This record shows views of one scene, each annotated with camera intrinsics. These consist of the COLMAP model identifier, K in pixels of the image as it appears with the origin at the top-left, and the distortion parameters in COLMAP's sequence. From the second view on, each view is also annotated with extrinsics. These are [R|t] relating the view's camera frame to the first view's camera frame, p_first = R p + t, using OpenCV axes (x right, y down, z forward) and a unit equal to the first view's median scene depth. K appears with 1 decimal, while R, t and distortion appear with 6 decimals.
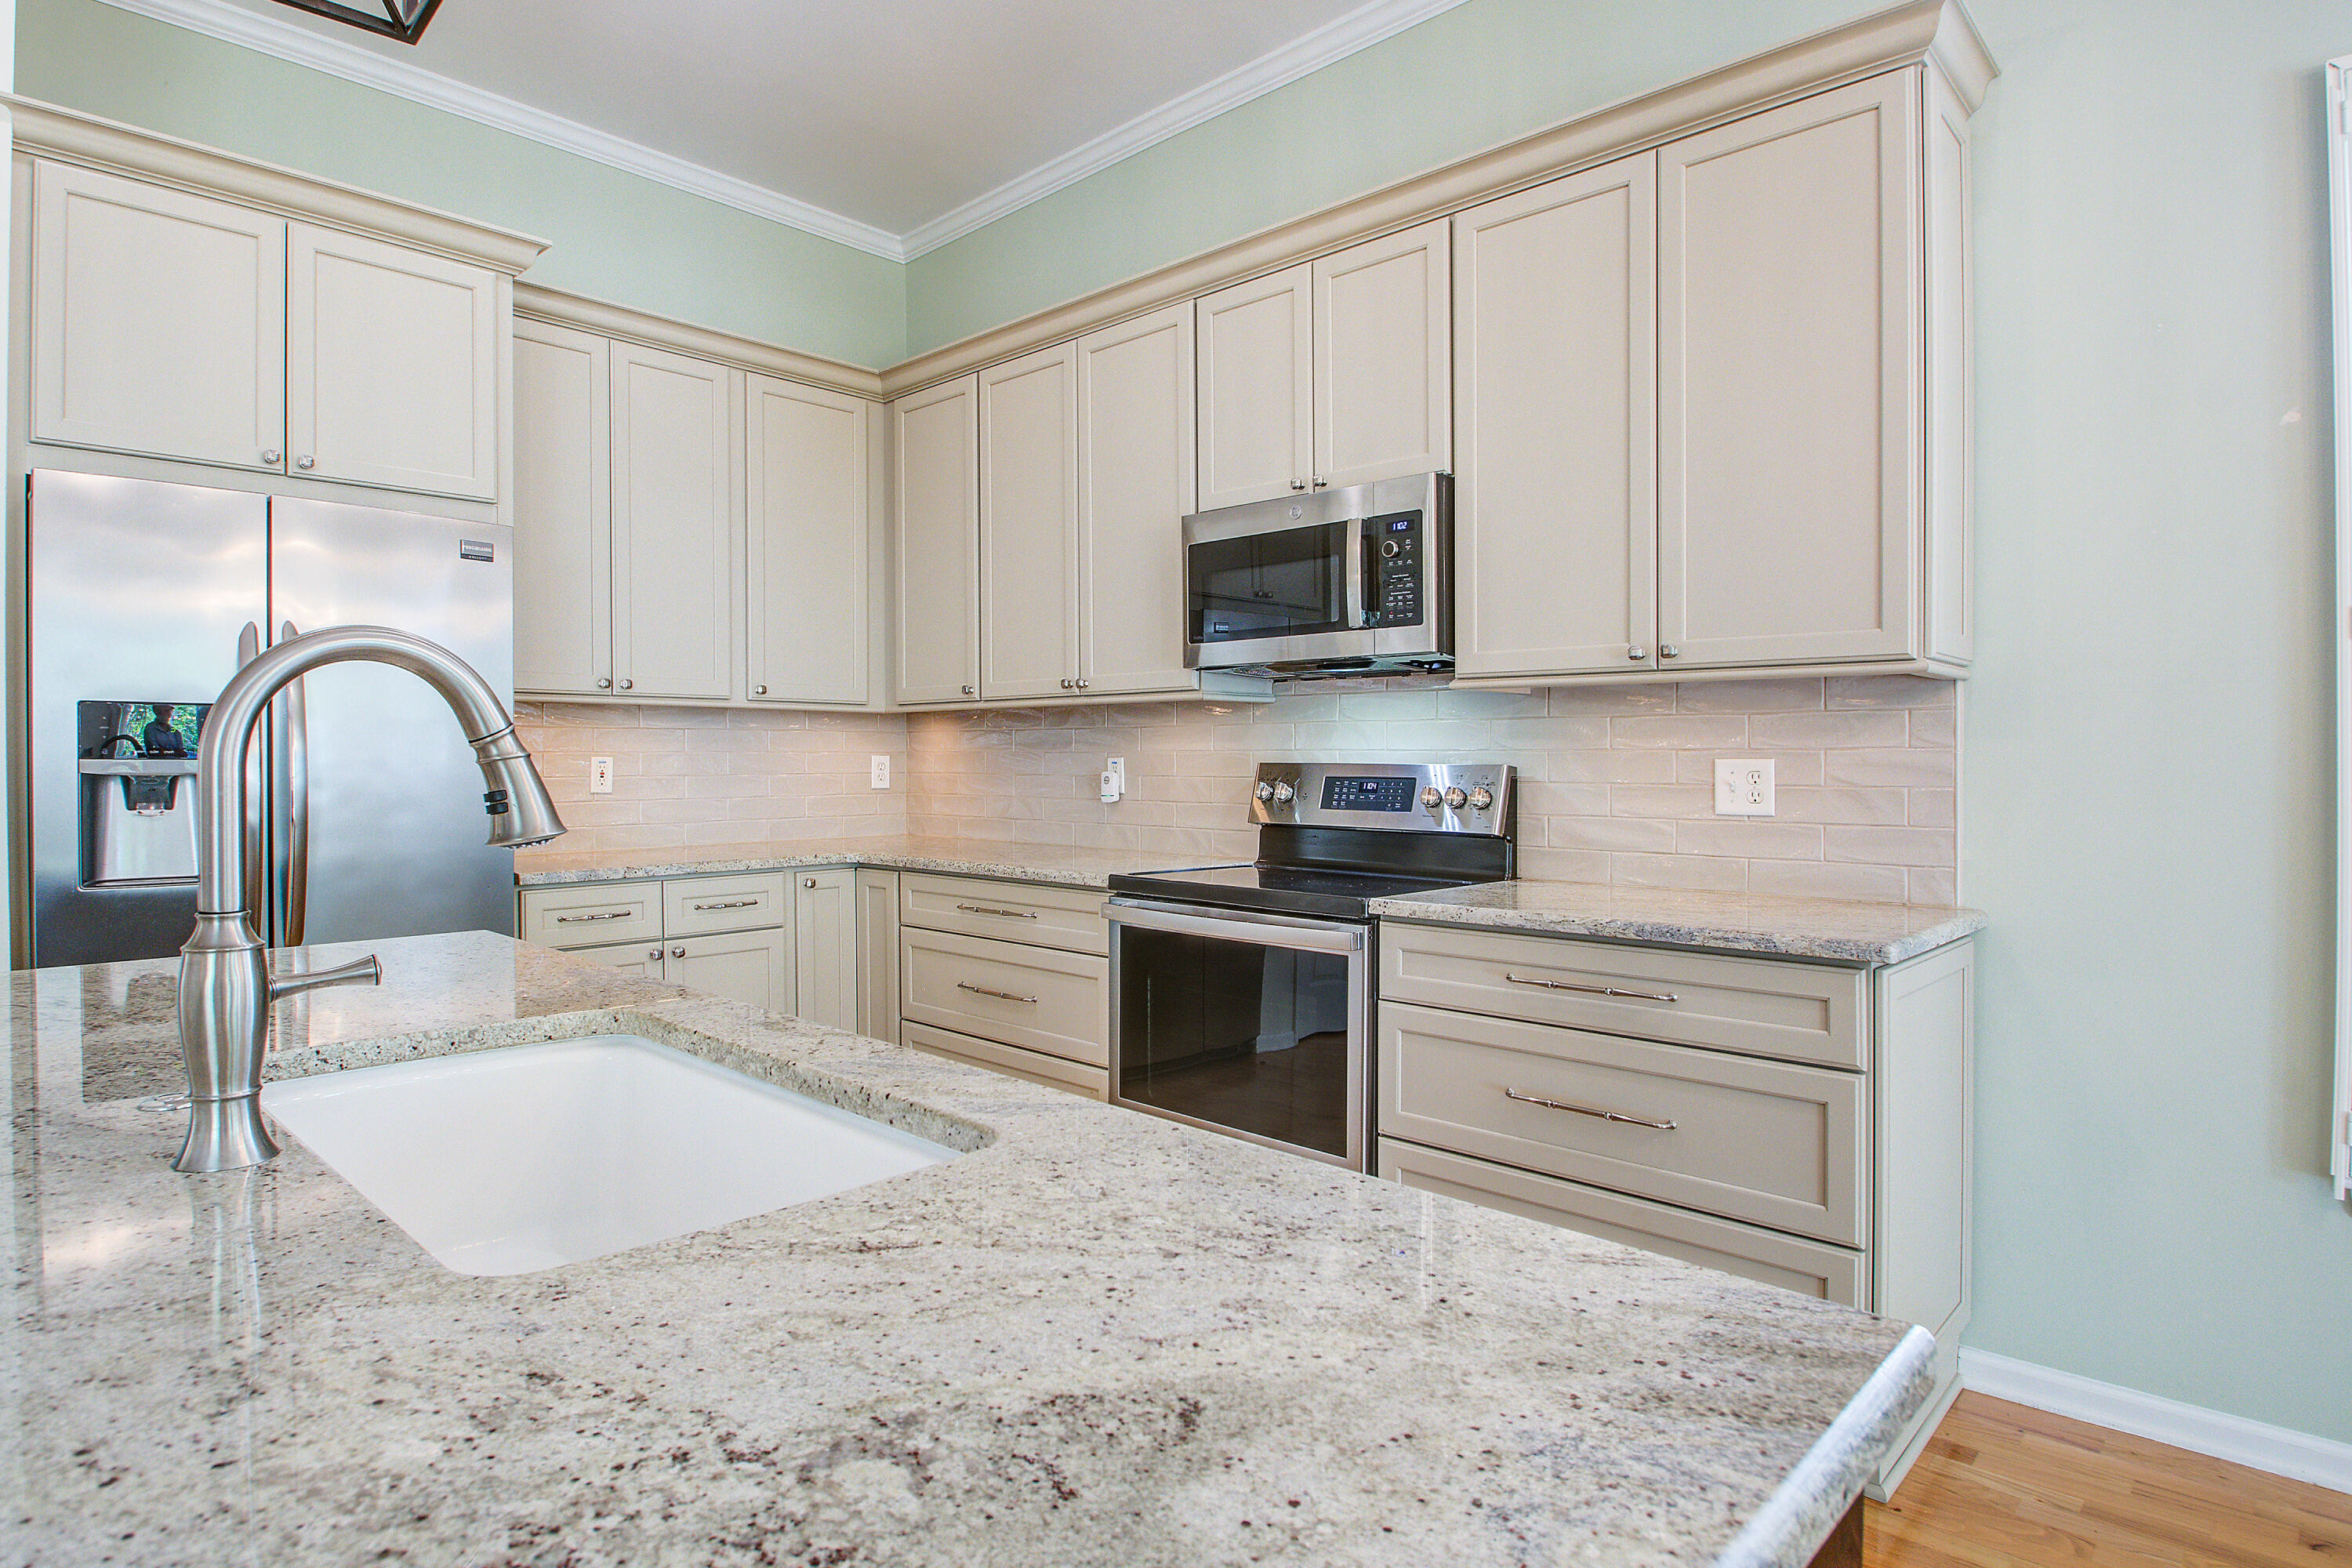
lens RADIAL K [[1300.3, 0, 1136.0], [0, 1300.3, 750.3], [0, 0, 1]] dist [-0.000970, 0.000992]
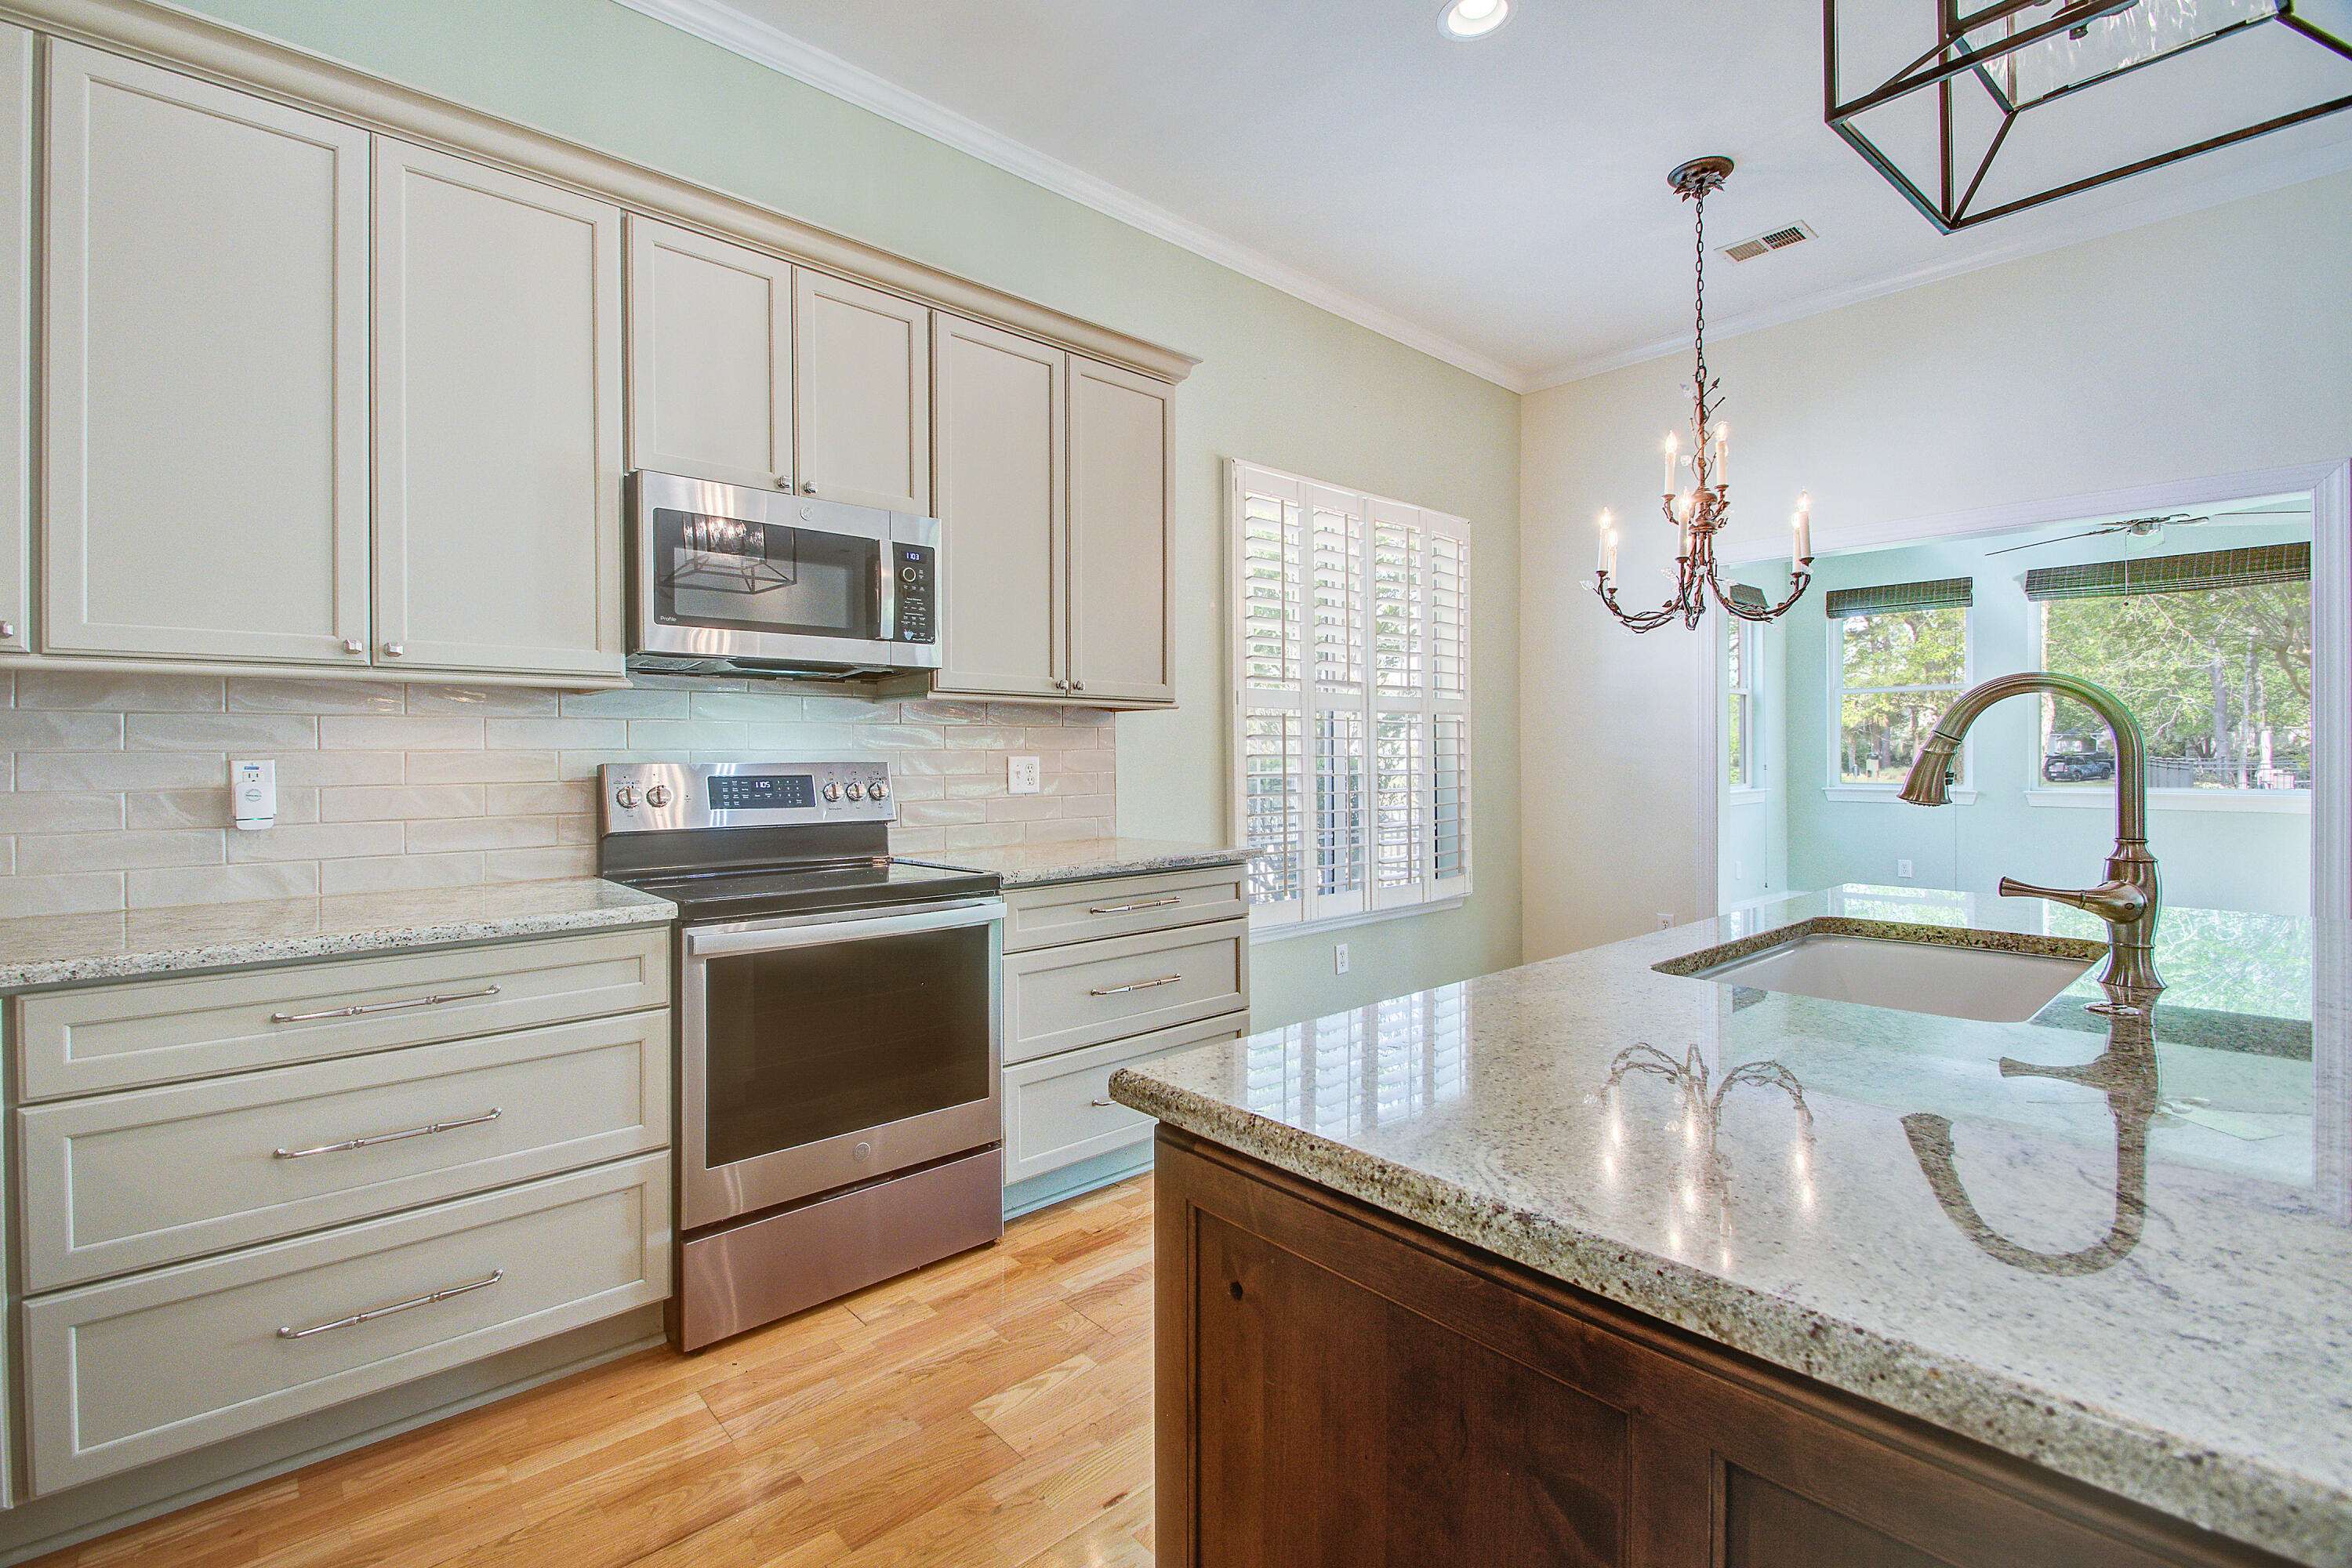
lens RADIAL K [[1042.4, 0, 1149.7], [0, 1042.4, 759.9], [0, 0, 1]] dist [0.001760, -0.004544]
pose [[0.075648, -0.004461, 0.997125, -0.674396], [-0.000129, 0.999990, 0.004483, 0.004511], [-0.997135, -0.000468, 0.075647, 0.687793]]
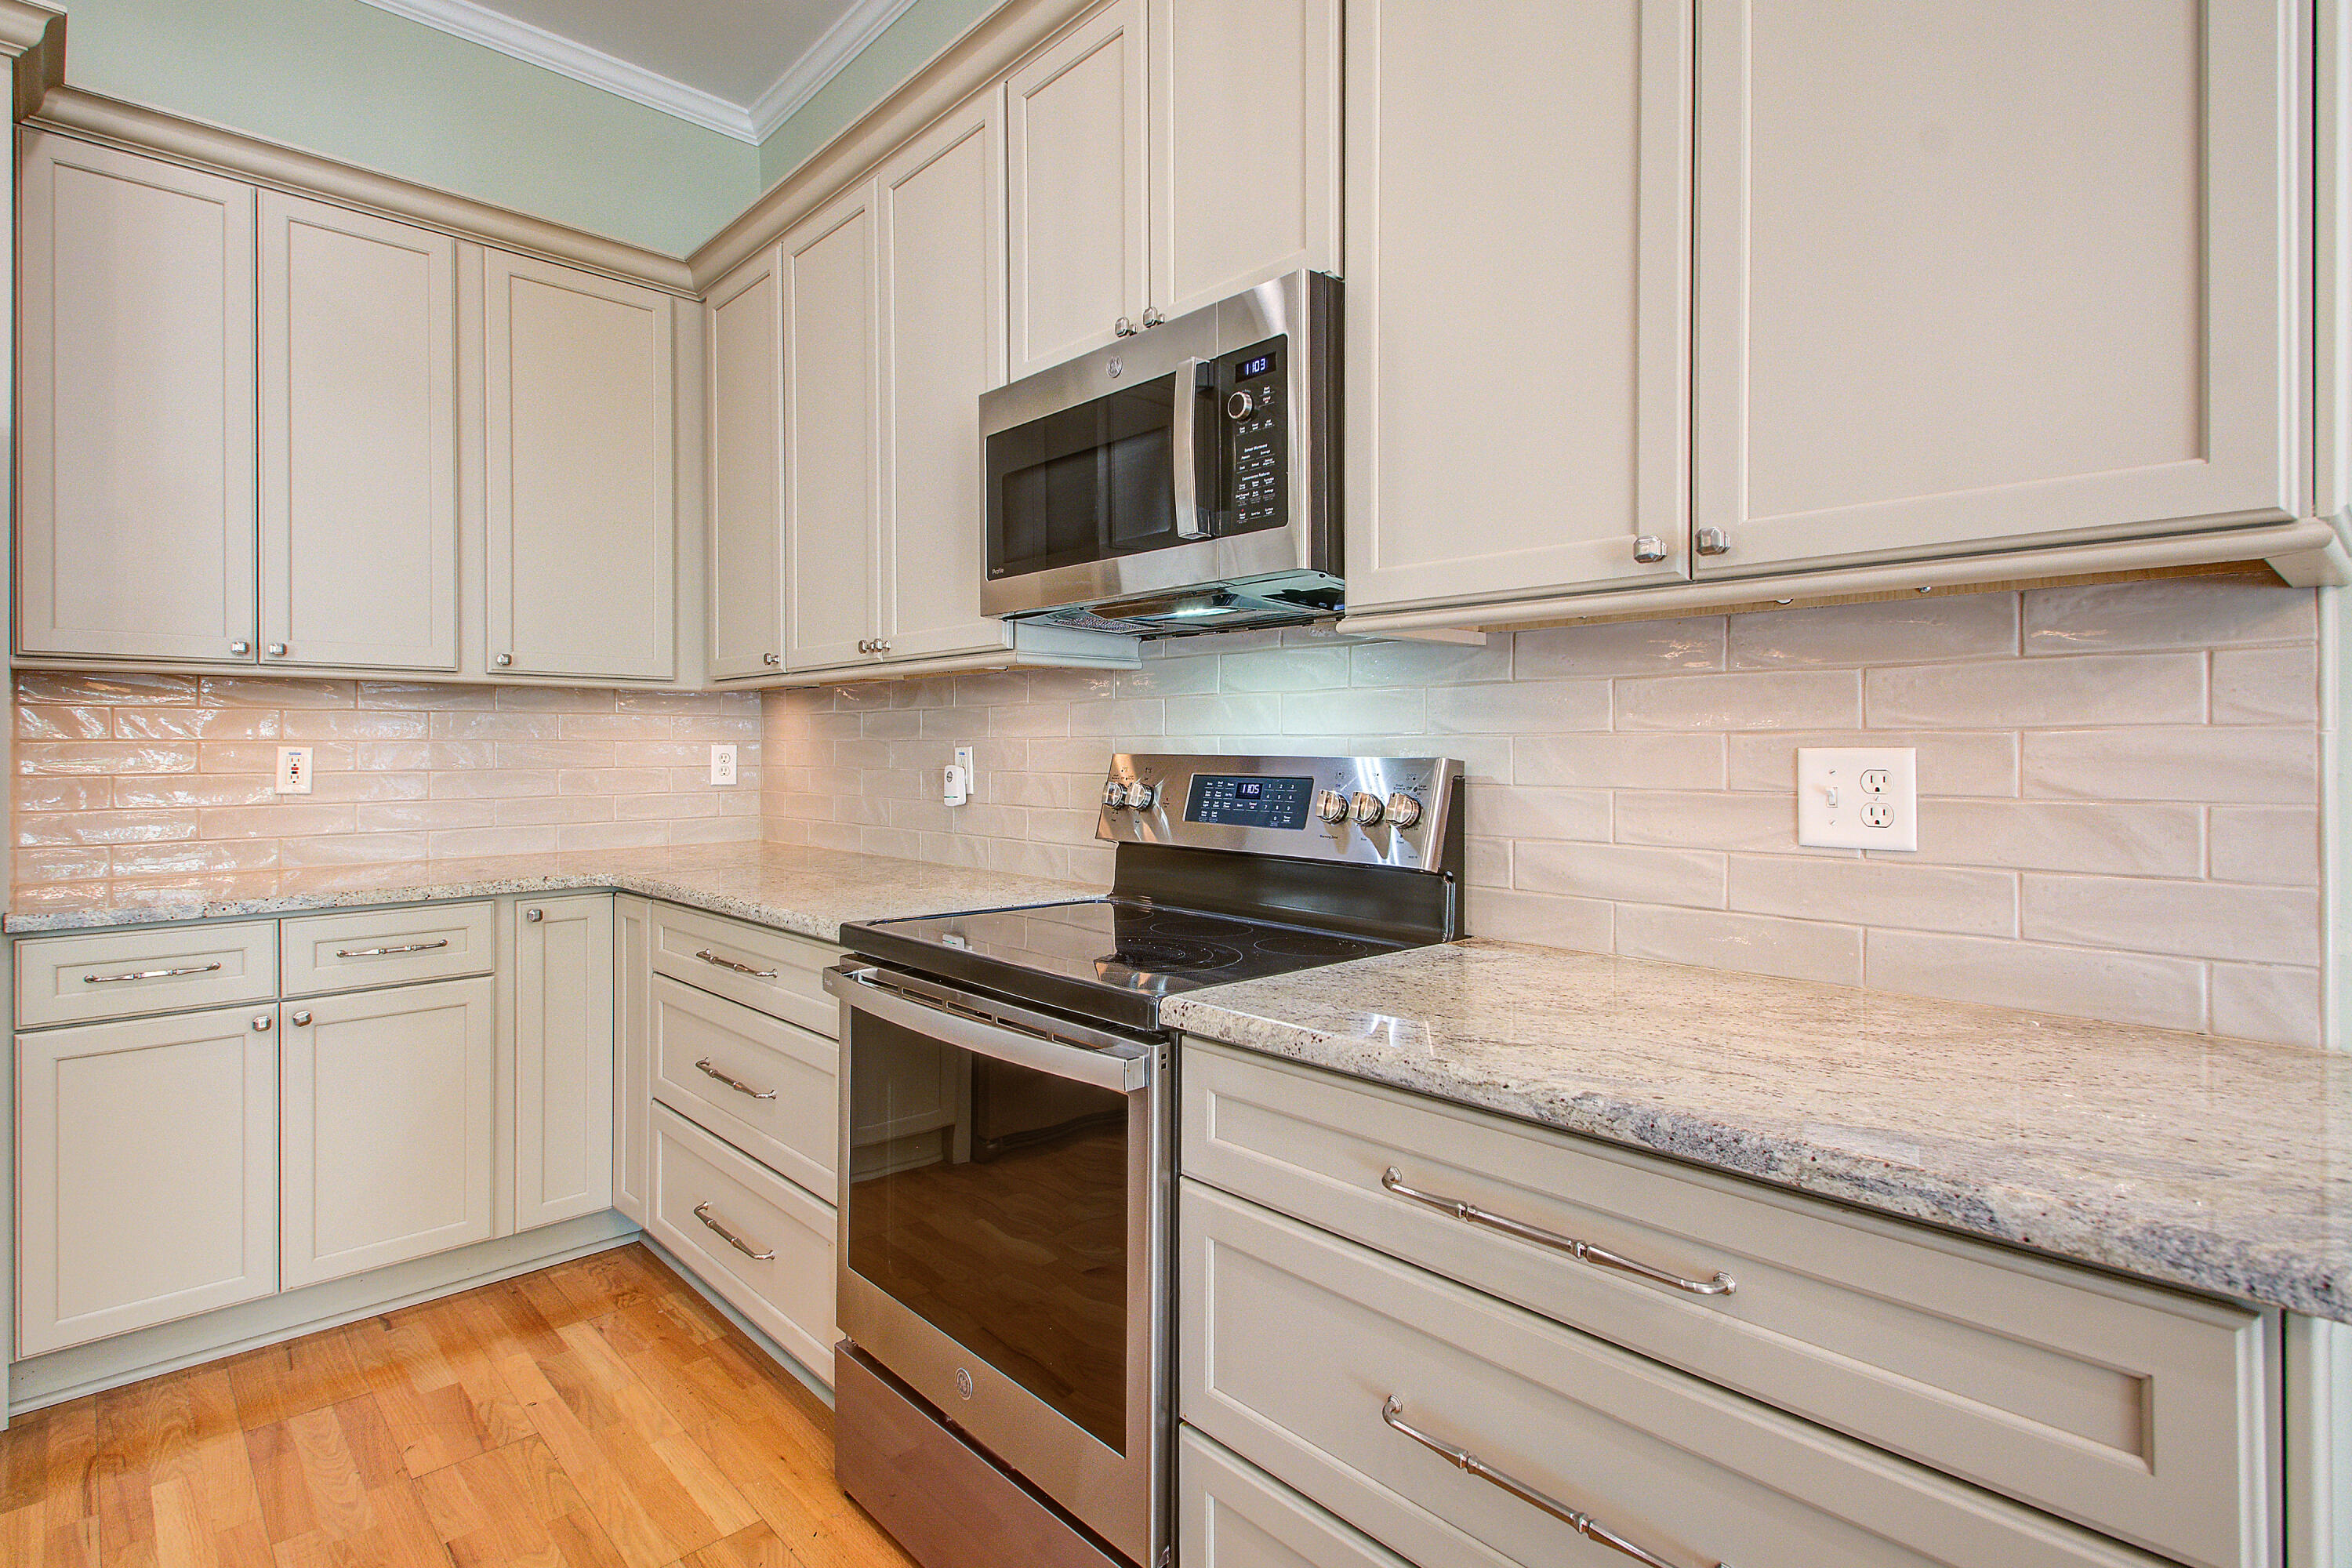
lens RADIAL K [[1186.9, 0, 1131.0], [0, 1186.9, 736.7], [0, 0, 1]] dist [0.024140, -0.003358]
pose [[0.997542, -0.002397, -0.070031, 0.175431], [0.002296, 0.999996, -0.001526, 0.001543], [0.070034, 0.001361, 0.997544, 0.421290]]
